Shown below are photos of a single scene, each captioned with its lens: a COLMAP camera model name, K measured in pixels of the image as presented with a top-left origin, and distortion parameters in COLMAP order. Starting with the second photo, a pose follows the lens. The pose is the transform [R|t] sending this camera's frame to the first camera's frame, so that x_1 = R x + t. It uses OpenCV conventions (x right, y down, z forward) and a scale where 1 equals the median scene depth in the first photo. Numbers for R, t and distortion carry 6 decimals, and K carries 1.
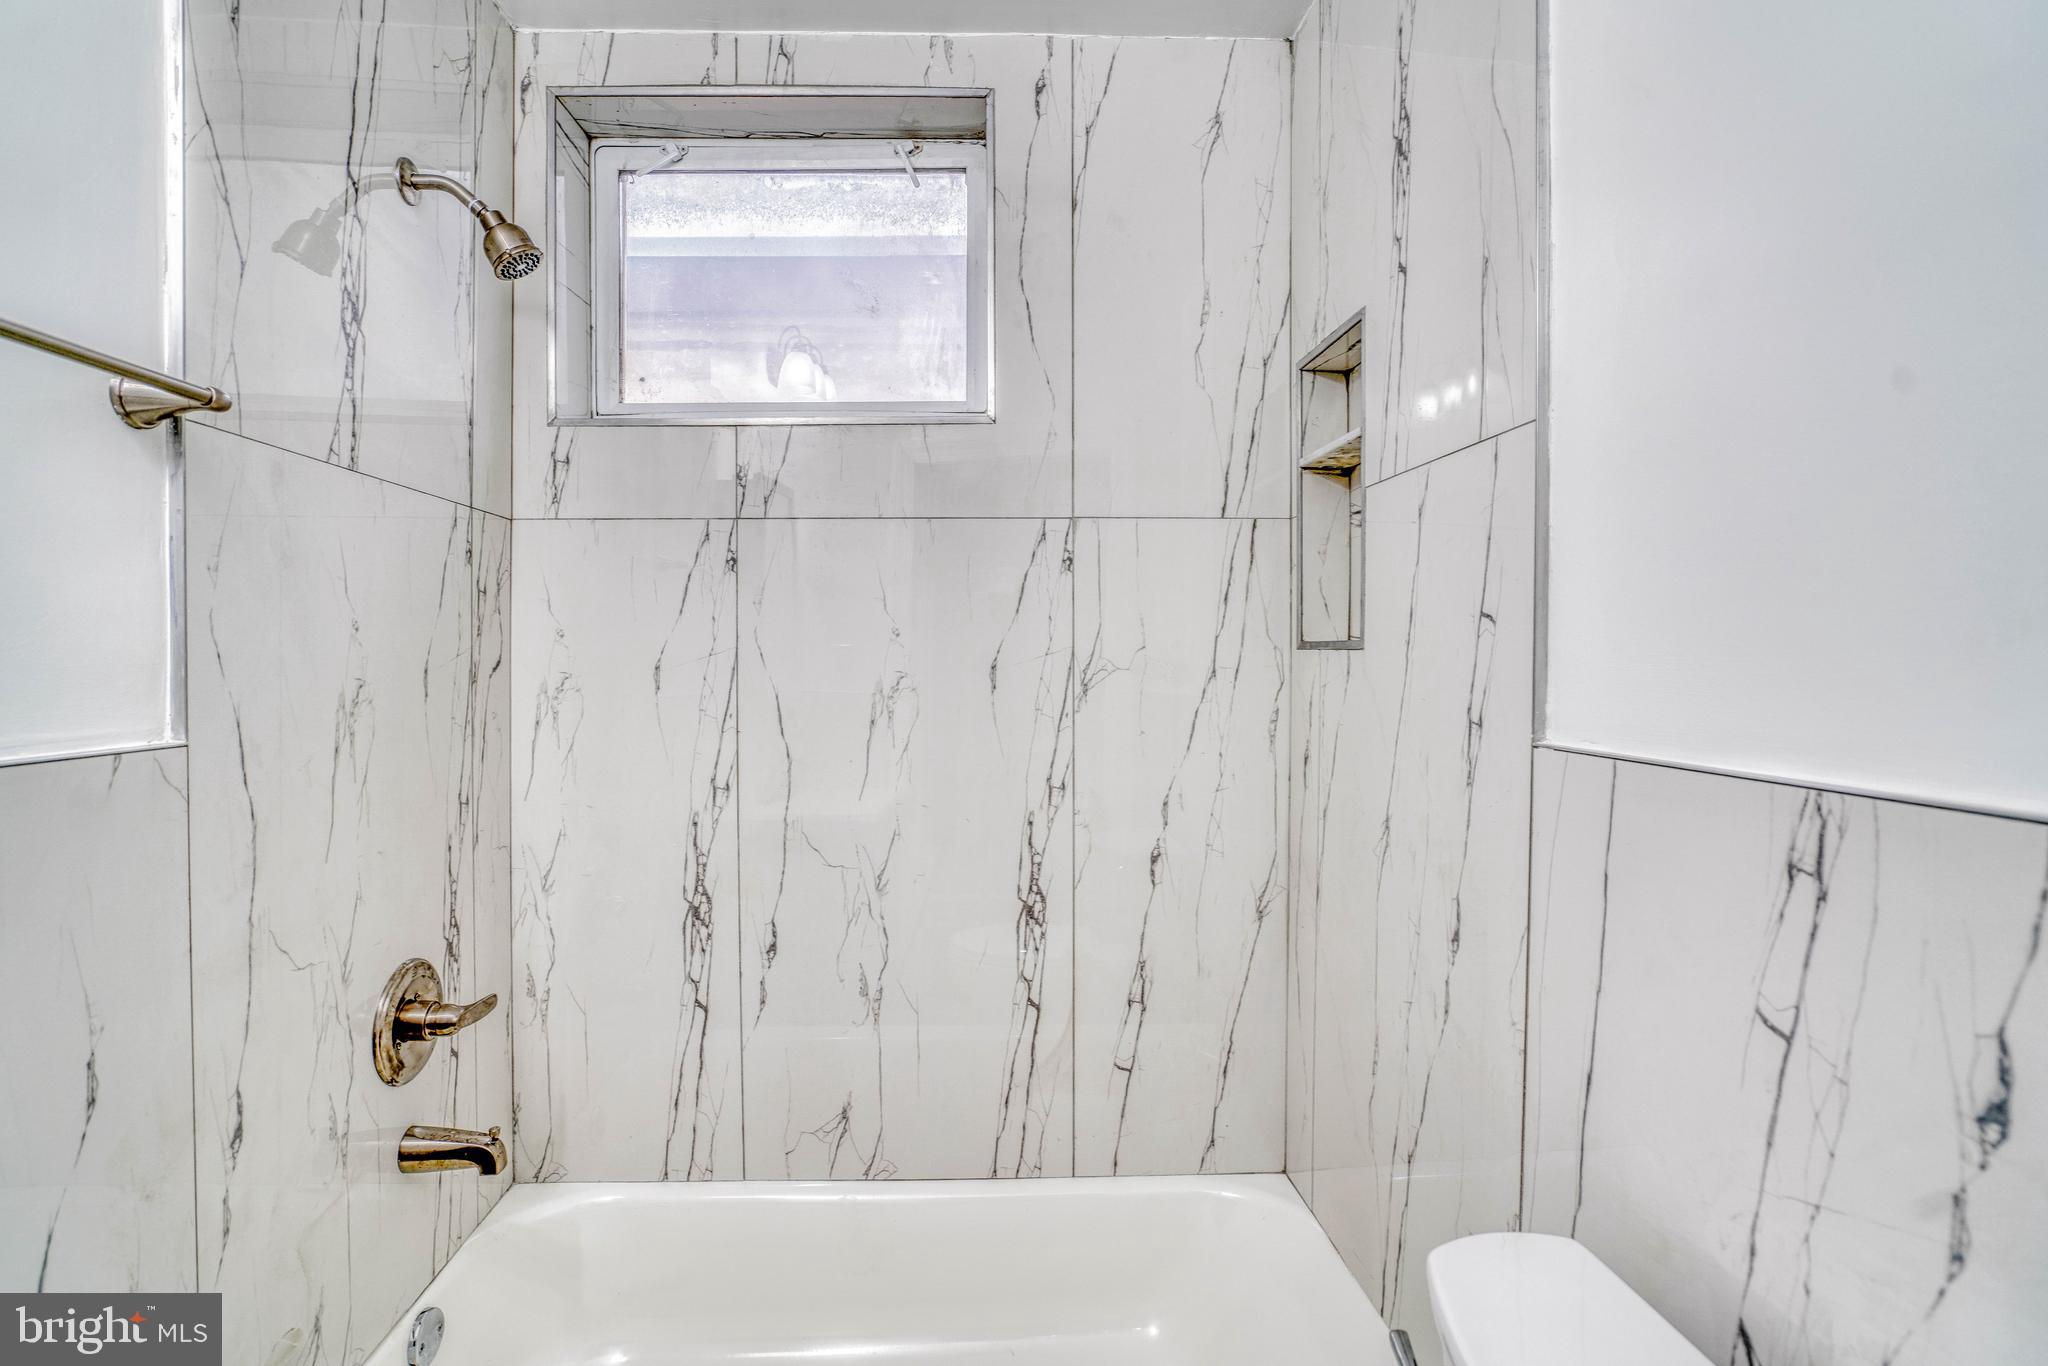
lens RADIAL K [[1005.9, 0, 1026.0], [0, 1005.9, 691.8], [0, 0, 1]] dist [-0.066372, 0.035210]
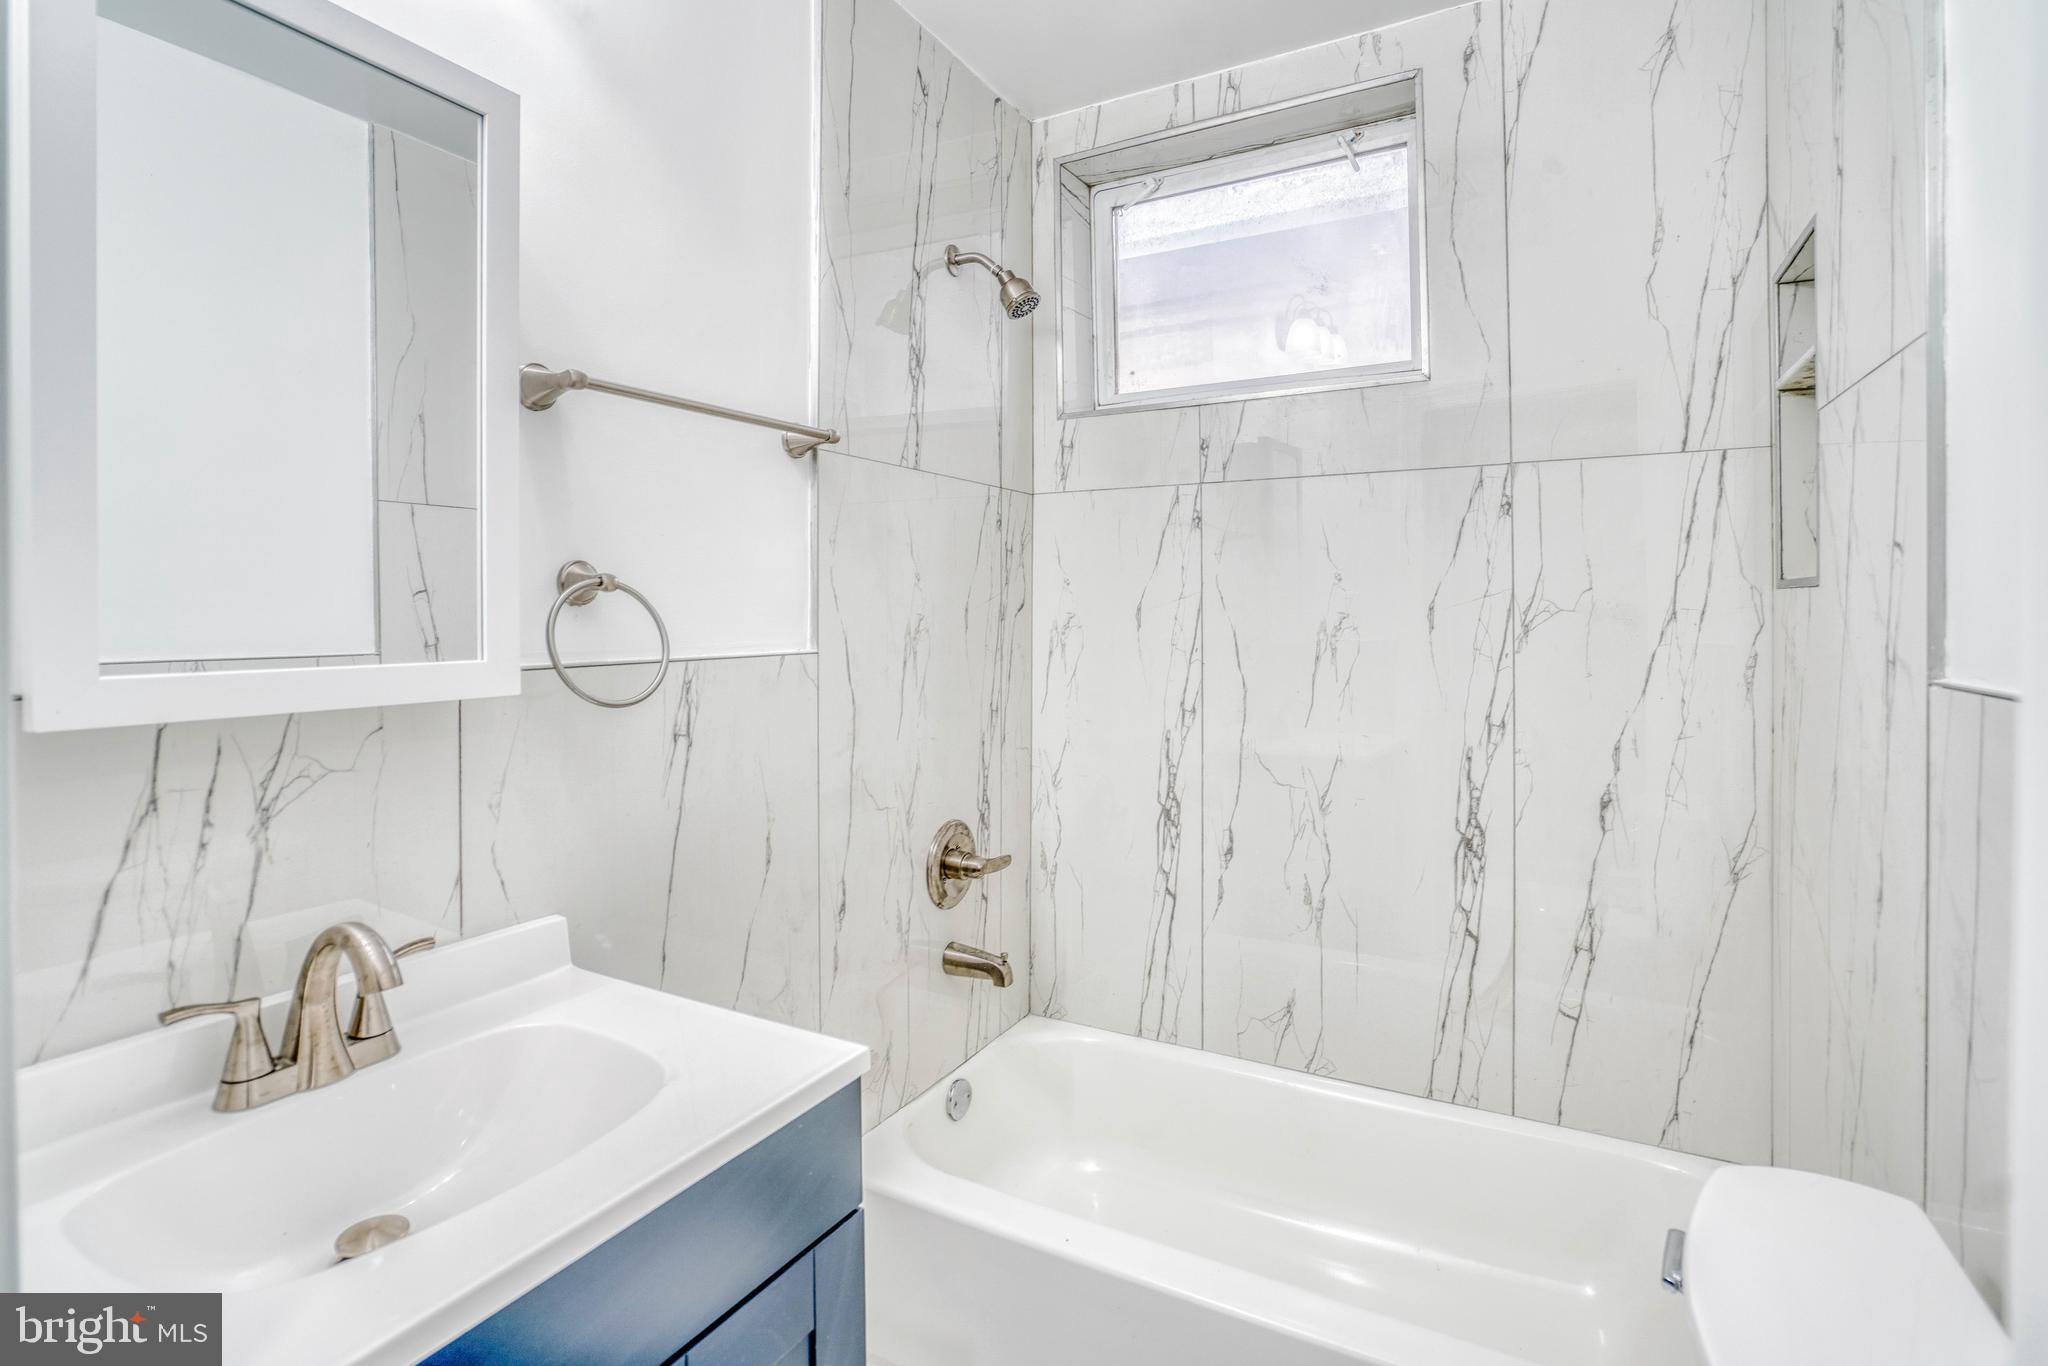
lens RADIAL K [[988.7, 0, 1031.0], [0, 988.7, 640.4], [0, 0, 1]] dist [-0.062012, 0.032799]
pose [[0.859366, 0.014107, -0.511166, 0.140602], [-0.015123, 0.999883, 0.002170, 0.013903], [0.511137, 0.005865, 0.859479, -0.110583]]
